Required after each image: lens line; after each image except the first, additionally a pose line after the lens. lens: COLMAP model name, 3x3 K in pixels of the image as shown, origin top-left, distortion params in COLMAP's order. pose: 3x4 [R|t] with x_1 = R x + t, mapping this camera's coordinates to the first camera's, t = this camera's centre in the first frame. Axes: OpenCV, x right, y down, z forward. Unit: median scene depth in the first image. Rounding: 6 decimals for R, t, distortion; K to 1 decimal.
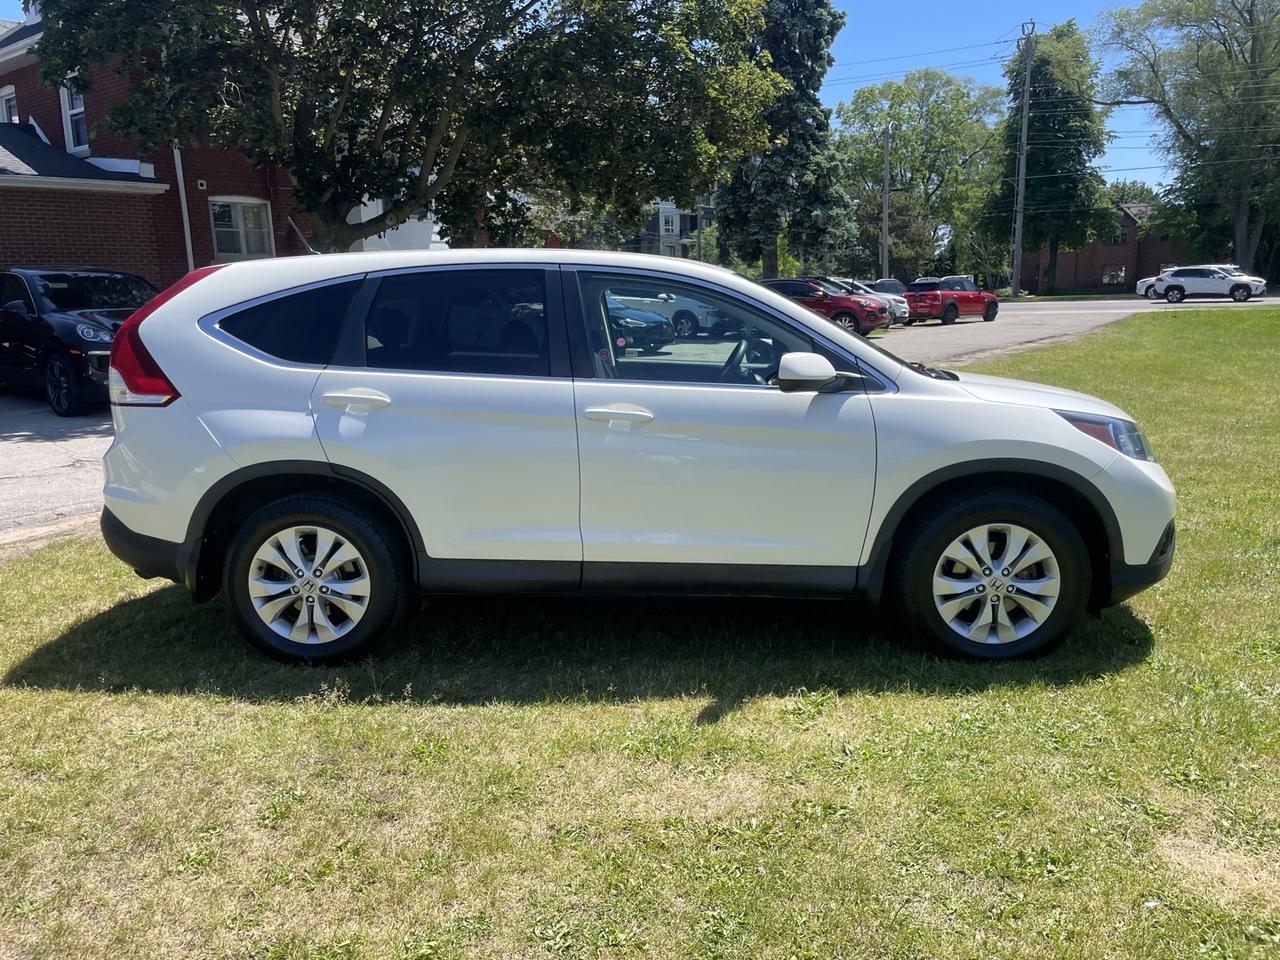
lens RADIAL K [[1026.7, 0, 640.0], [0, 1026.7, 480.0], [0, 0, 1]] dist [0.088541, -0.133098]
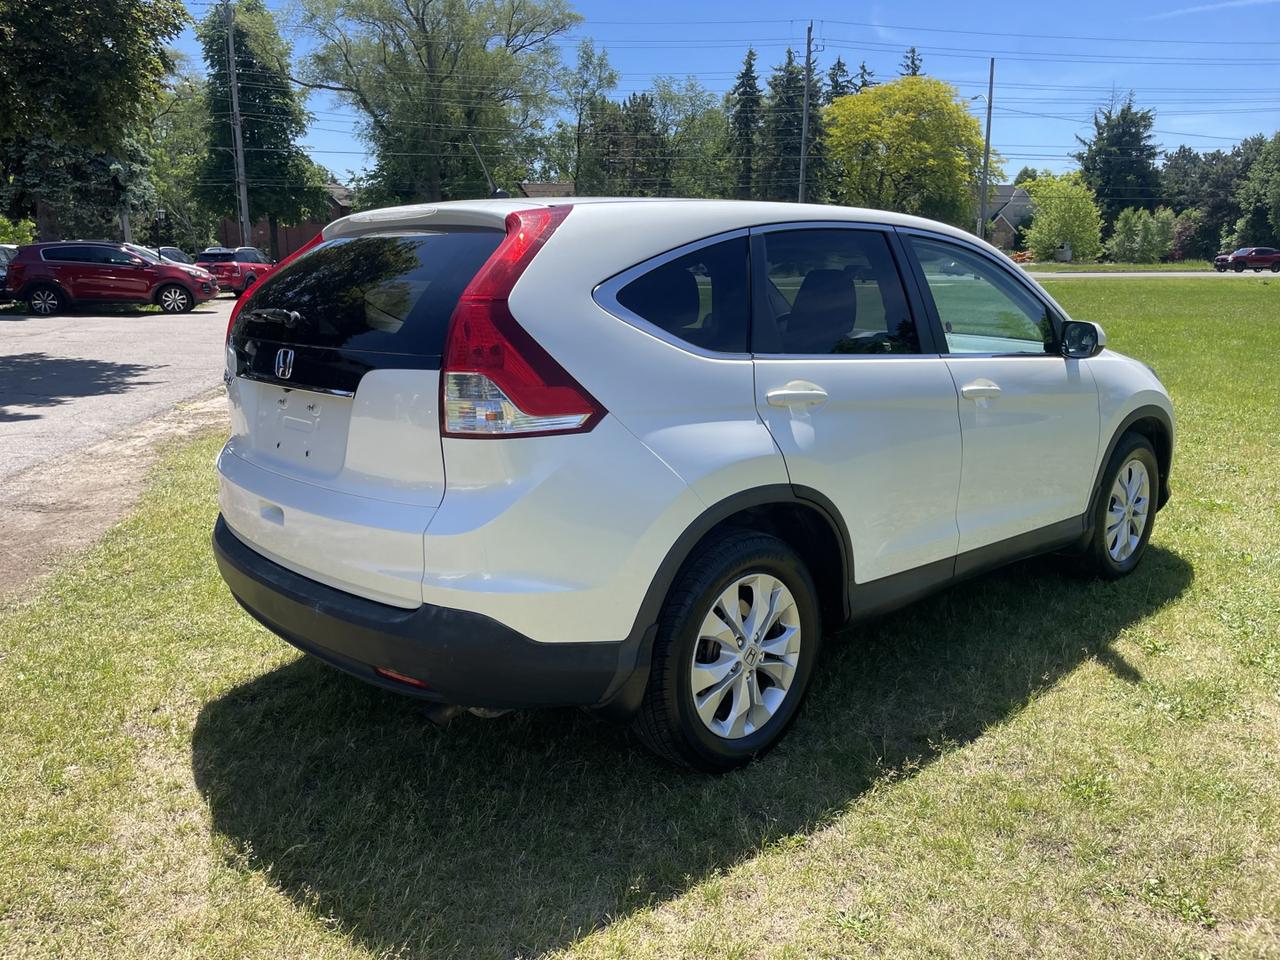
lens RADIAL K [[998.5, 0, 634.8], [0, 998.5, 479.3], [0, 0, 1]] dist [0.100205, -0.127306]
pose [[0.692648, -0.131847, 0.709123, -0.106255], [0.112030, 0.990885, 0.074807, -0.010362], [-0.712523, 0.027628, 0.701105, 0.069121]]
